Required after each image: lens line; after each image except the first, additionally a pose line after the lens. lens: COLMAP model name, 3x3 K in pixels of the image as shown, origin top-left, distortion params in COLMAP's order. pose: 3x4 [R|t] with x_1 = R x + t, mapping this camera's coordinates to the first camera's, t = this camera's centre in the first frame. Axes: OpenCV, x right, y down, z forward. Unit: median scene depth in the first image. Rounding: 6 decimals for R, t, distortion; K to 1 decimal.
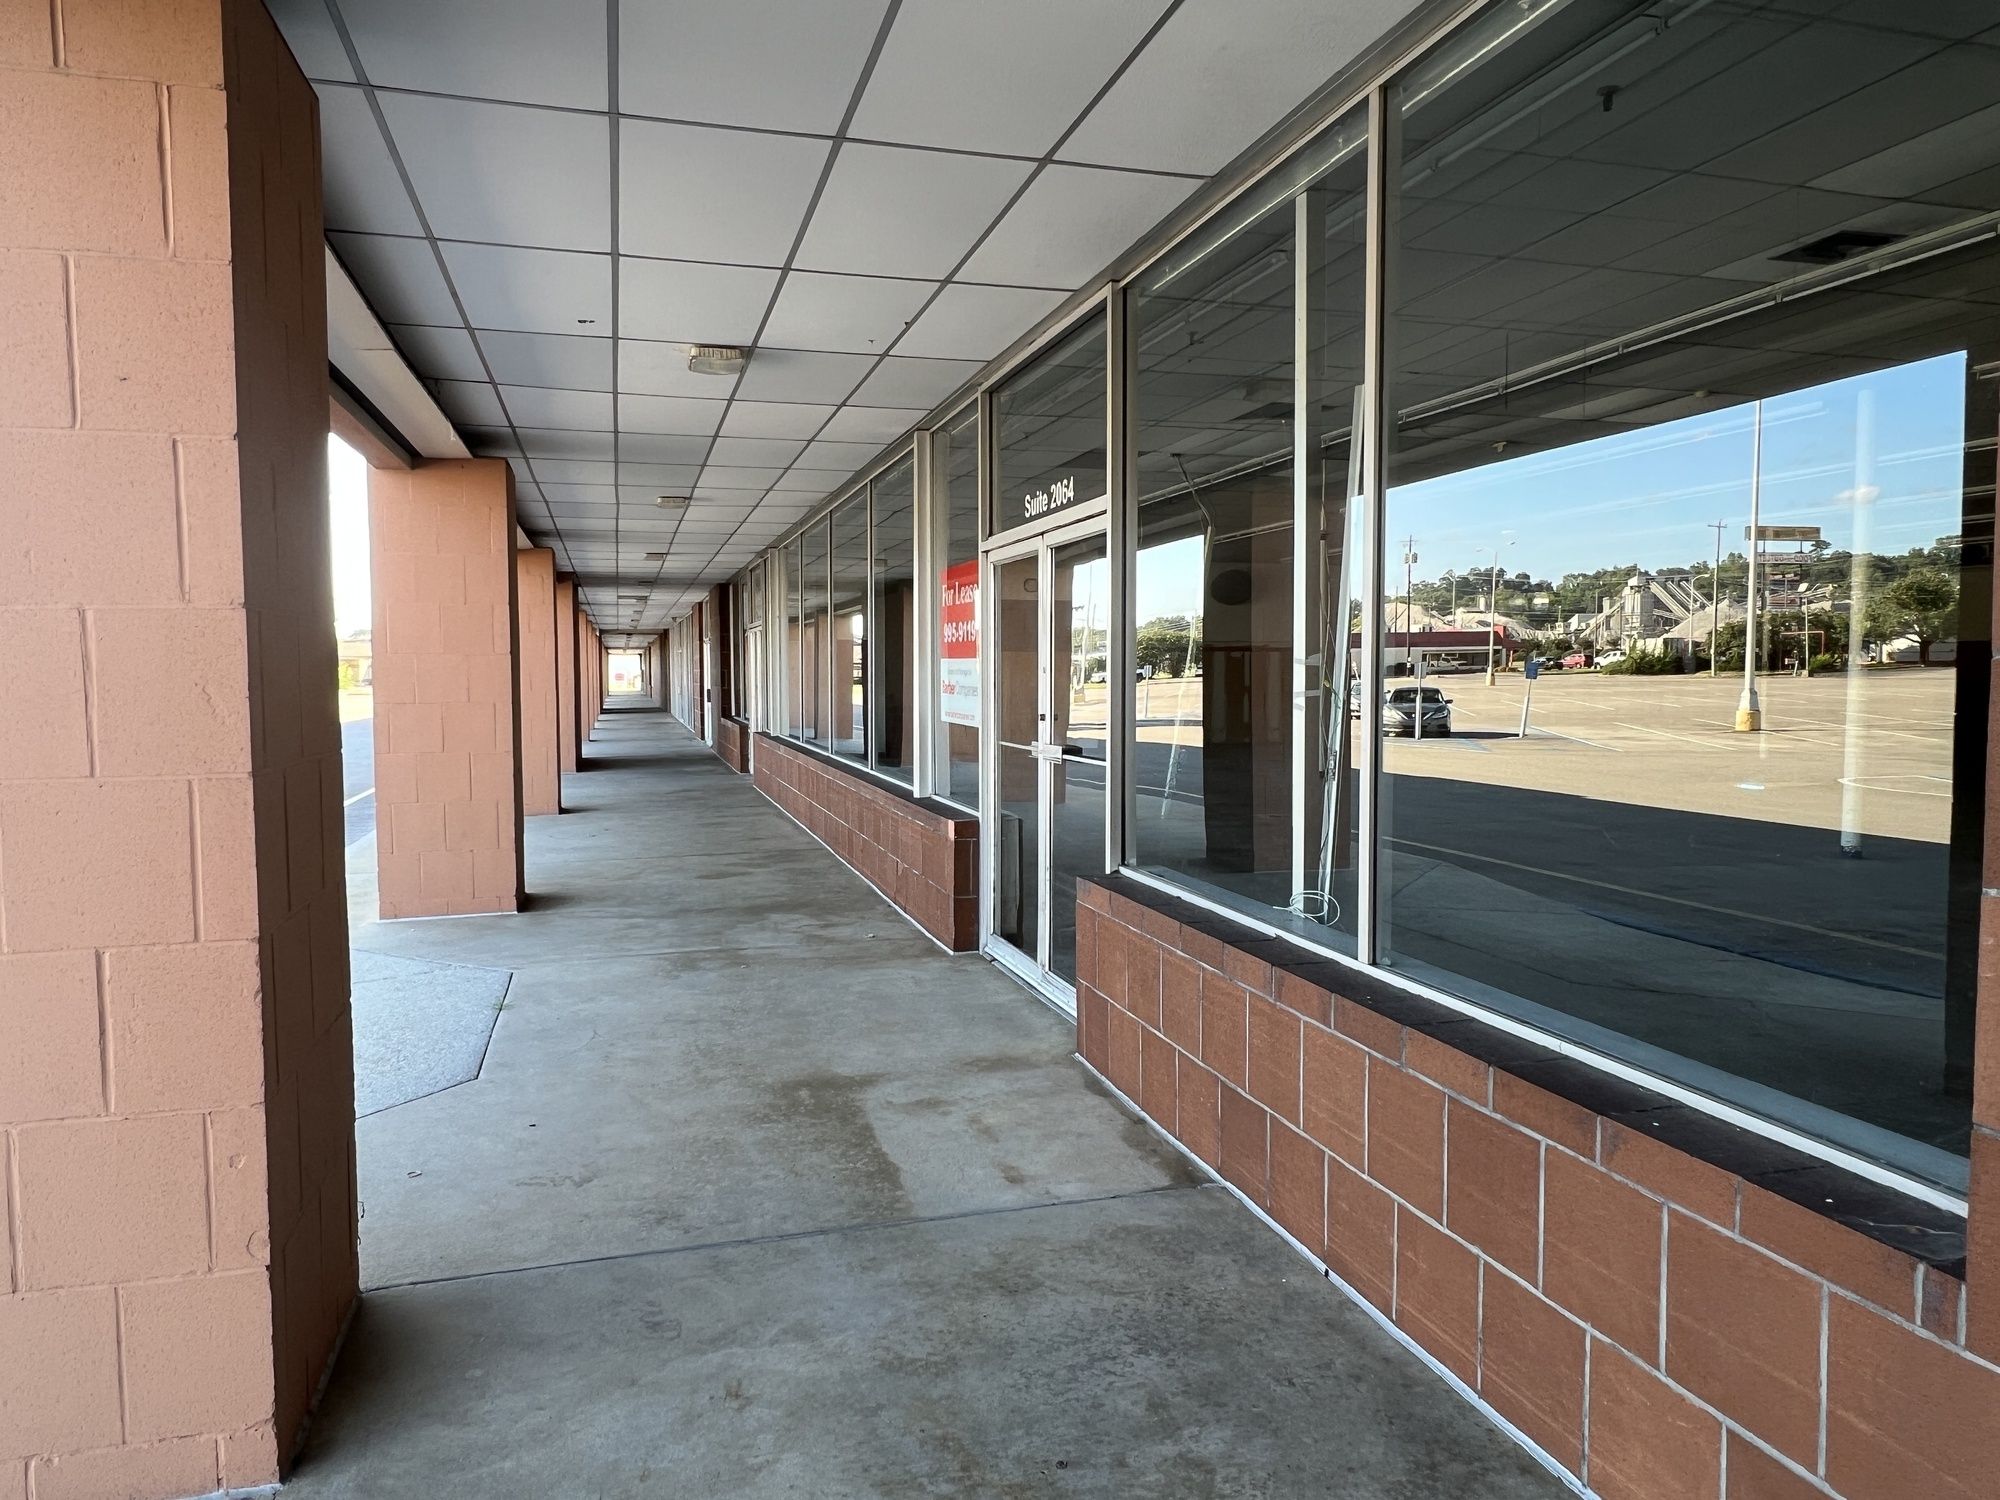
lens RADIAL K [[1279.3, 0, 1000.0], [0, 1279.3, 747.0], [0, 0, 1]] dist [0.000263, 0.000040]
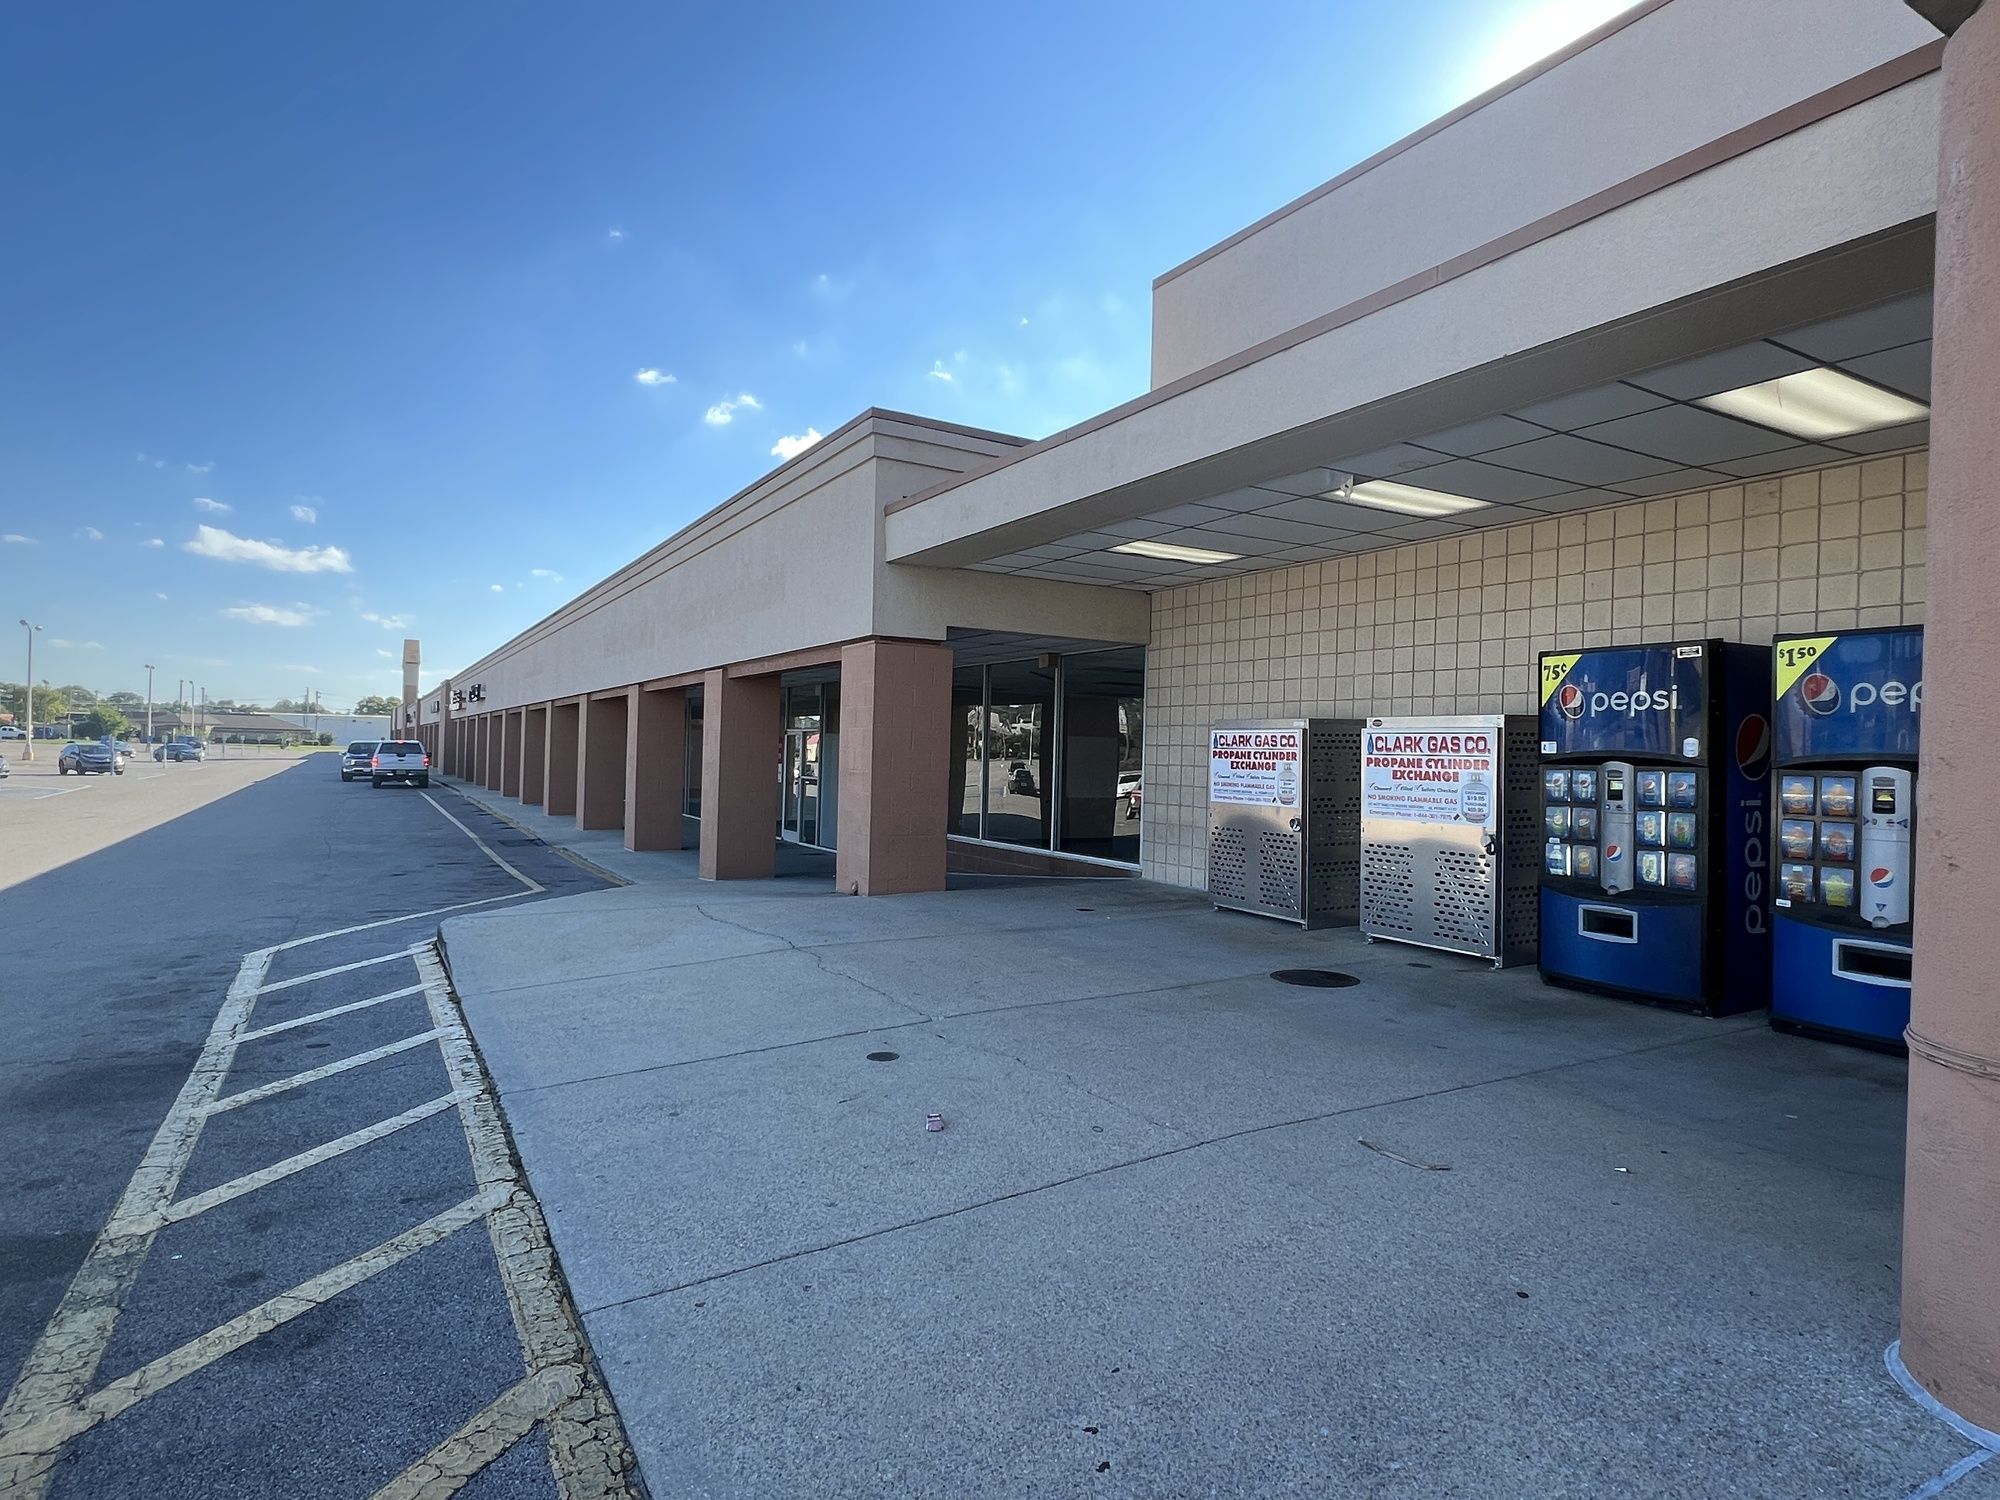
lens RADIAL K [[1102.5, 0, 1001.0], [0, 1102.5, 746.7], [0, 0, 1]] dist [0.004093, 0.000341]
pose [[0.972308, 0.037978, 0.230598, -0.134982], [-0.021891, 0.997170, -0.071924, 0.104785], [-0.232677, 0.064884, 0.970387, -2.286945]]
